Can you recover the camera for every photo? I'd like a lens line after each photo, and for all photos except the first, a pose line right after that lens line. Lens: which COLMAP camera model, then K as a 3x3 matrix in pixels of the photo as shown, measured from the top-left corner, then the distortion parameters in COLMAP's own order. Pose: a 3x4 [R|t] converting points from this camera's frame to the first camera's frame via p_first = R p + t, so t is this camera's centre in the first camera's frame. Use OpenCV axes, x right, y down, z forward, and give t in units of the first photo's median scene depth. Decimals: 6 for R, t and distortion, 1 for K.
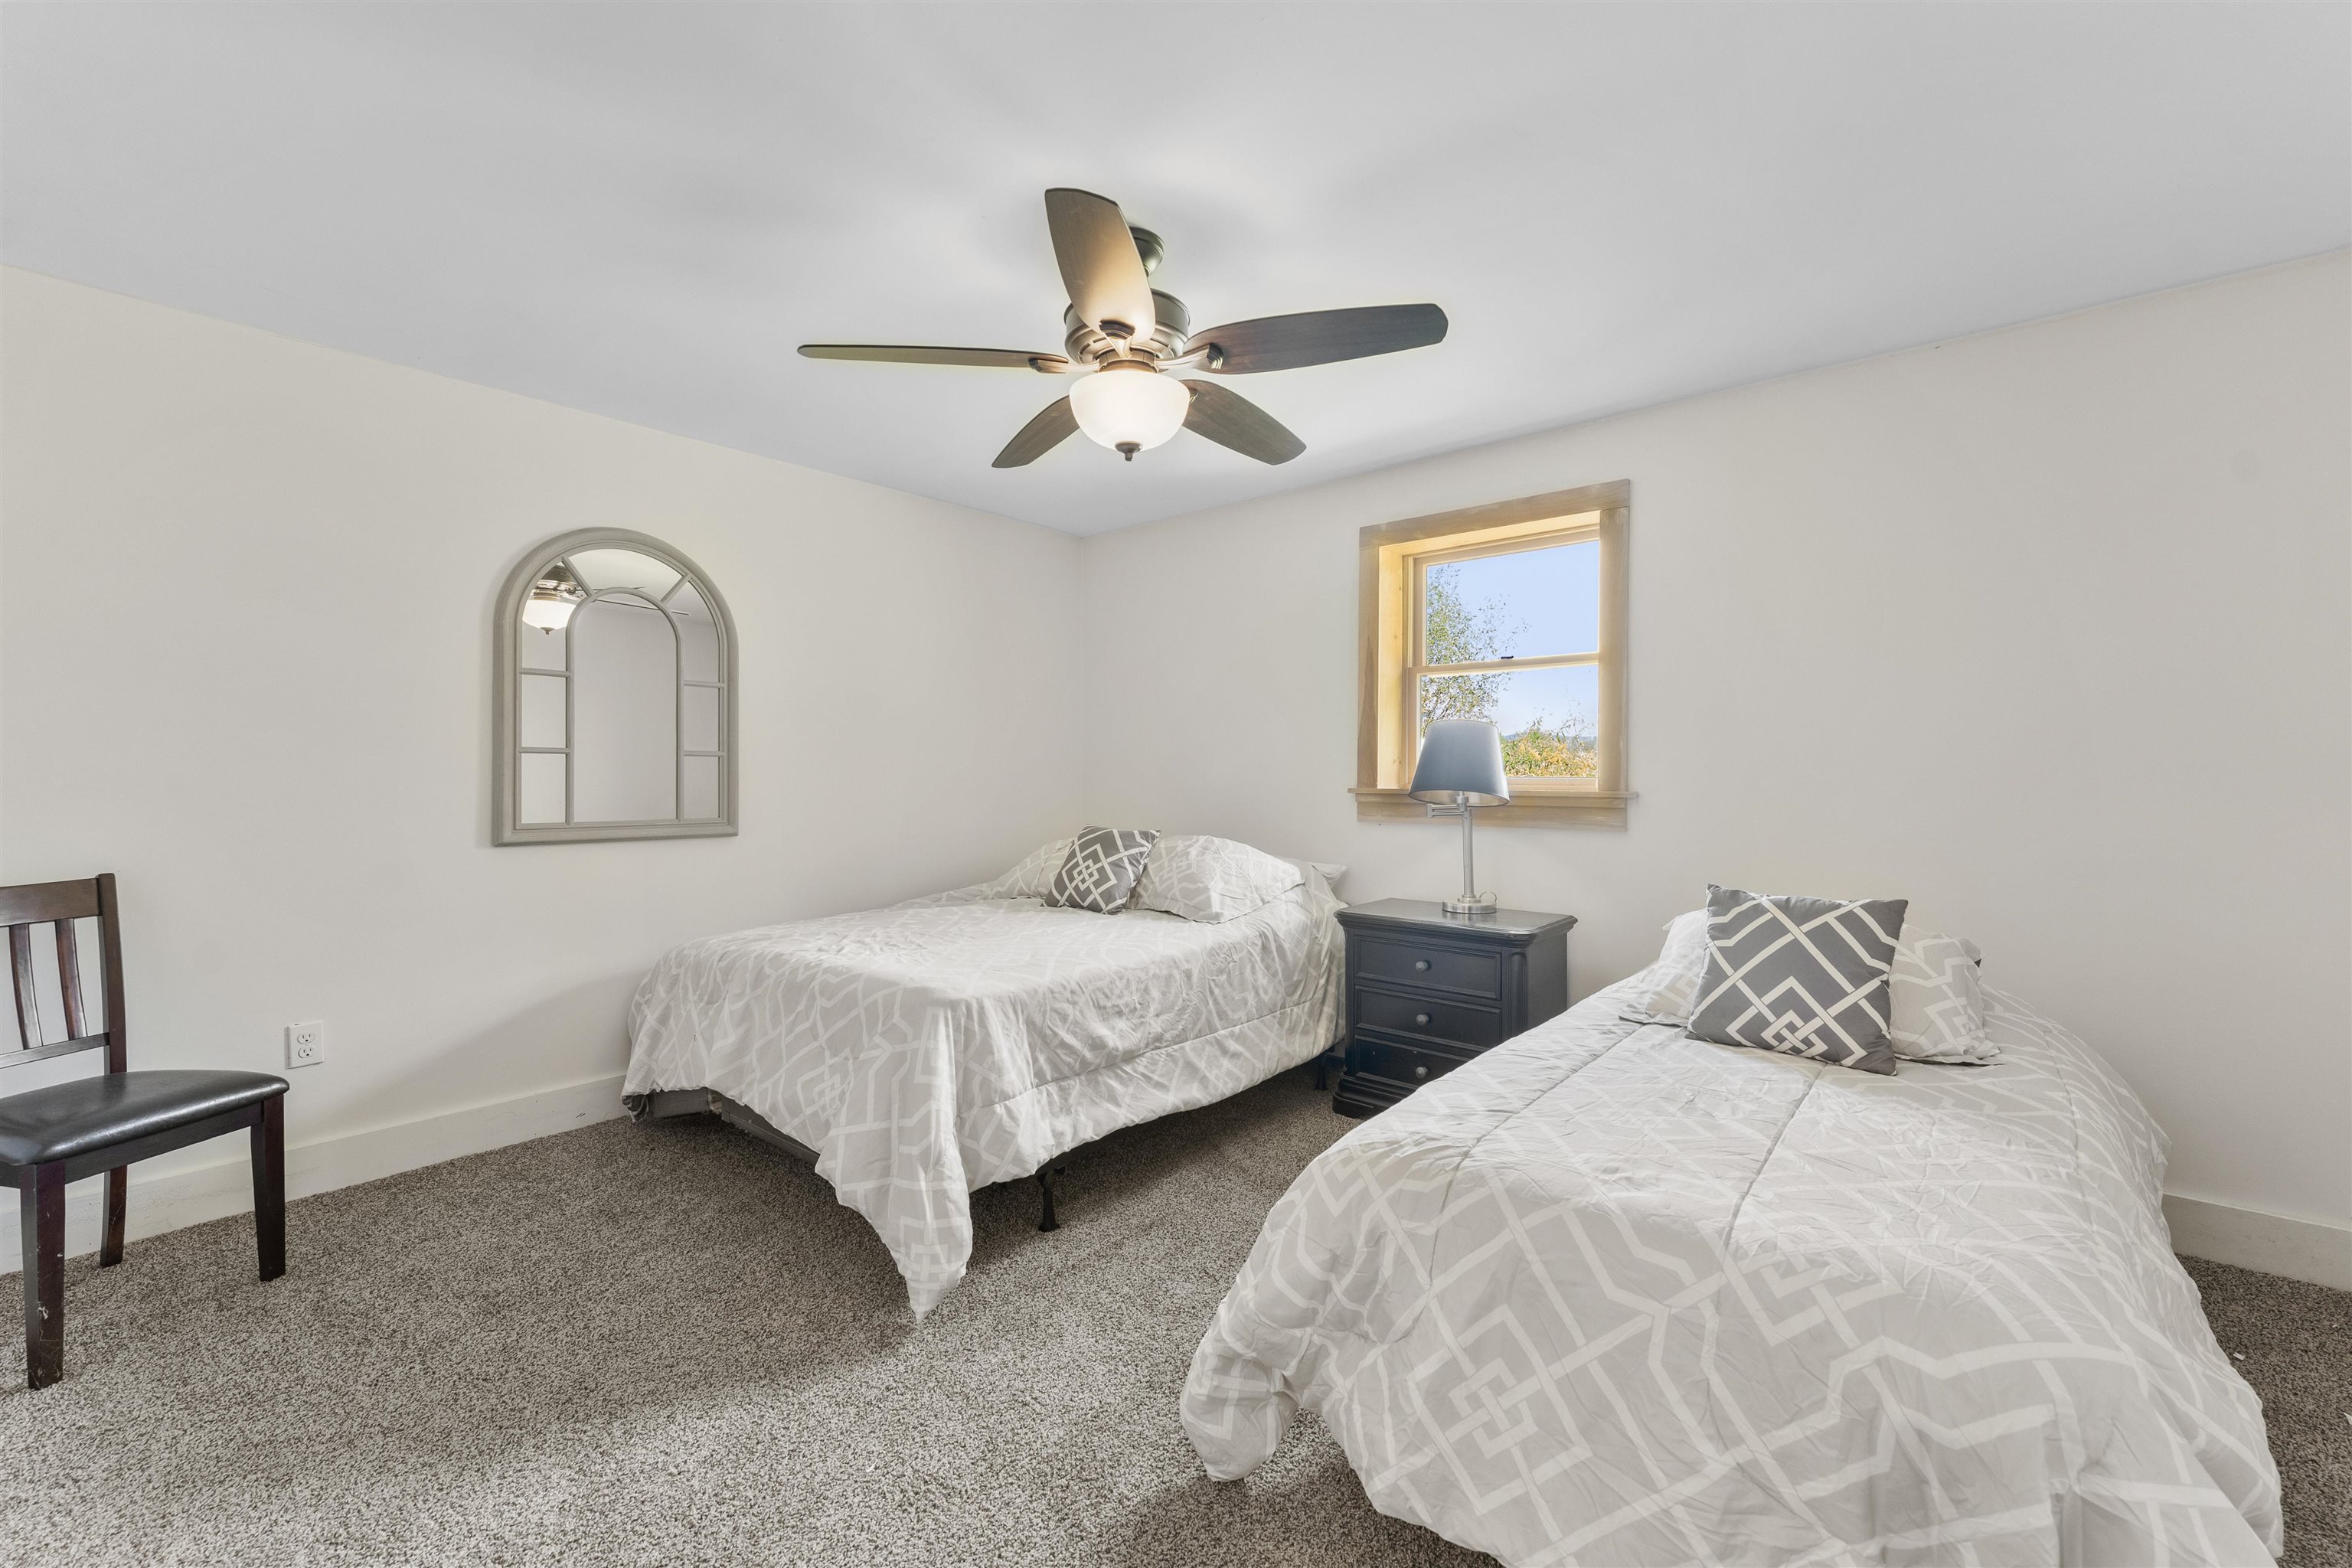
lens RADIAL K [[950.9, 0, 1178.2], [0, 950.9, 774.2], [0, 0, 1]] dist [-0.000216, 0.000380]
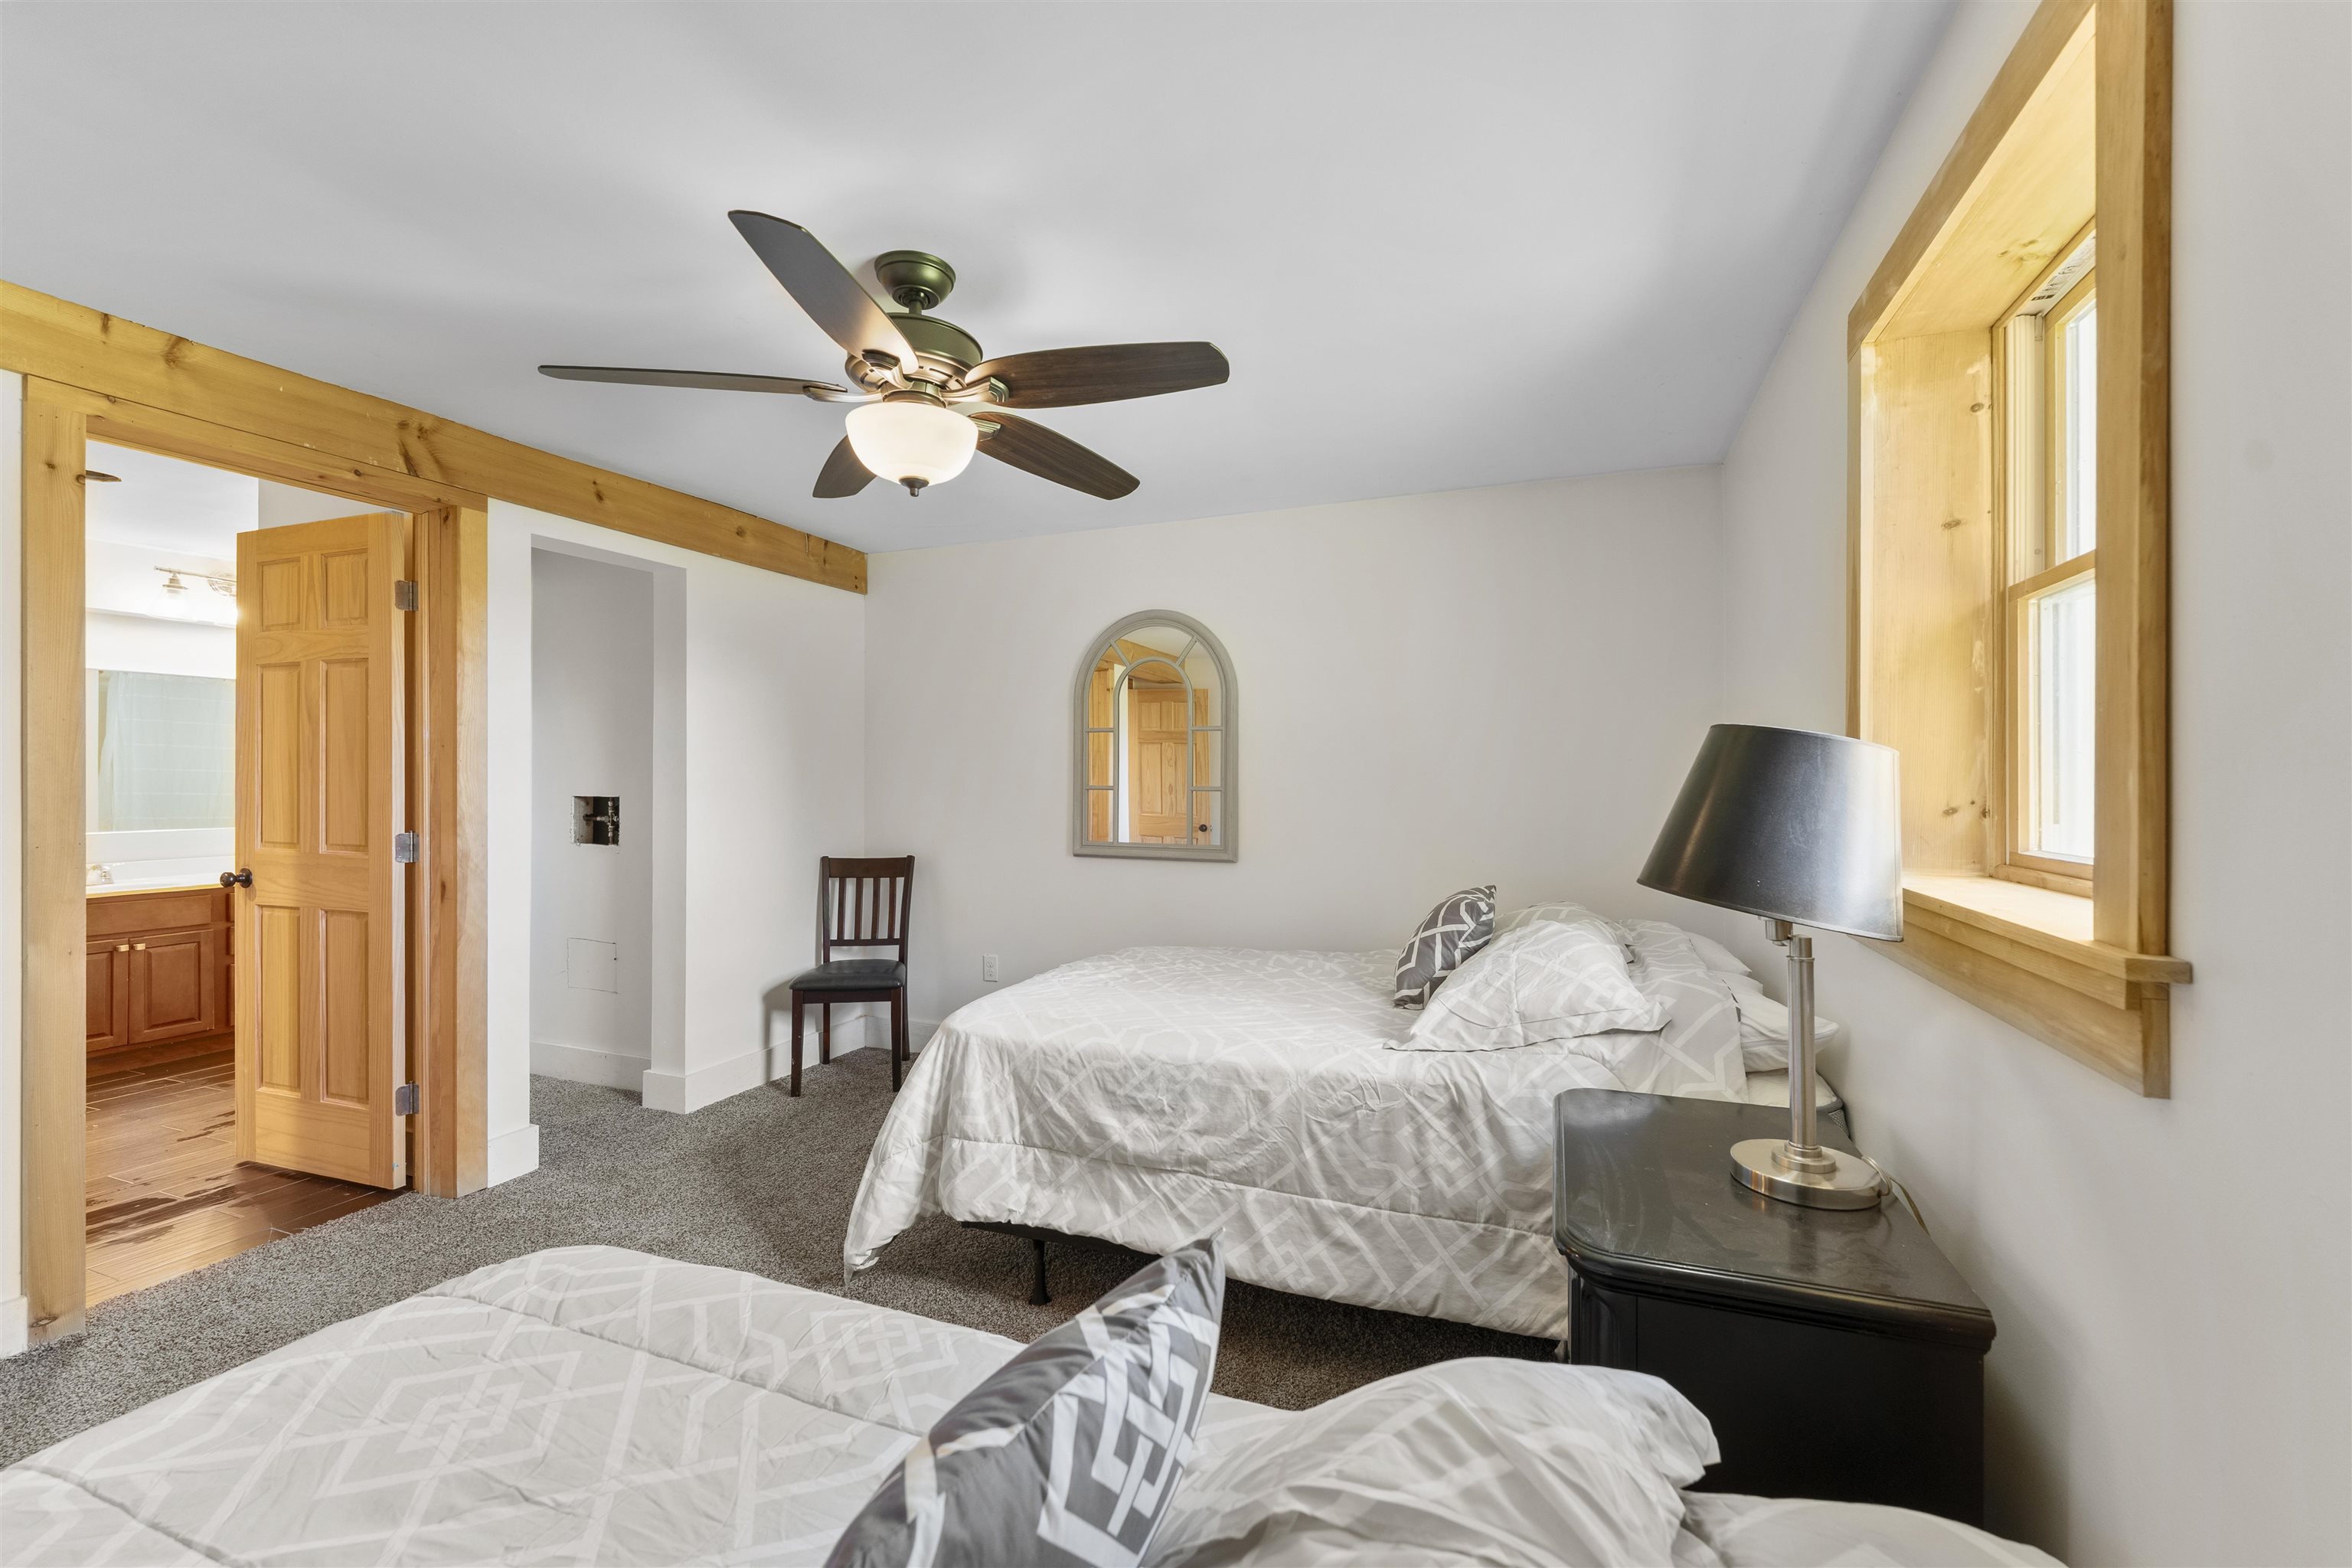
lens RADIAL K [[950.9, 0, 1178.2], [0, 950.9, 774.2], [0, 0, 1]] dist [-0.000216, 0.000380]
pose [[0.331040, -0.008413, -0.943579, 0.732827], [-0.000820, 0.999957, -0.009204, -0.036847], [0.943616, 0.003820, 0.331019, 0.735801]]
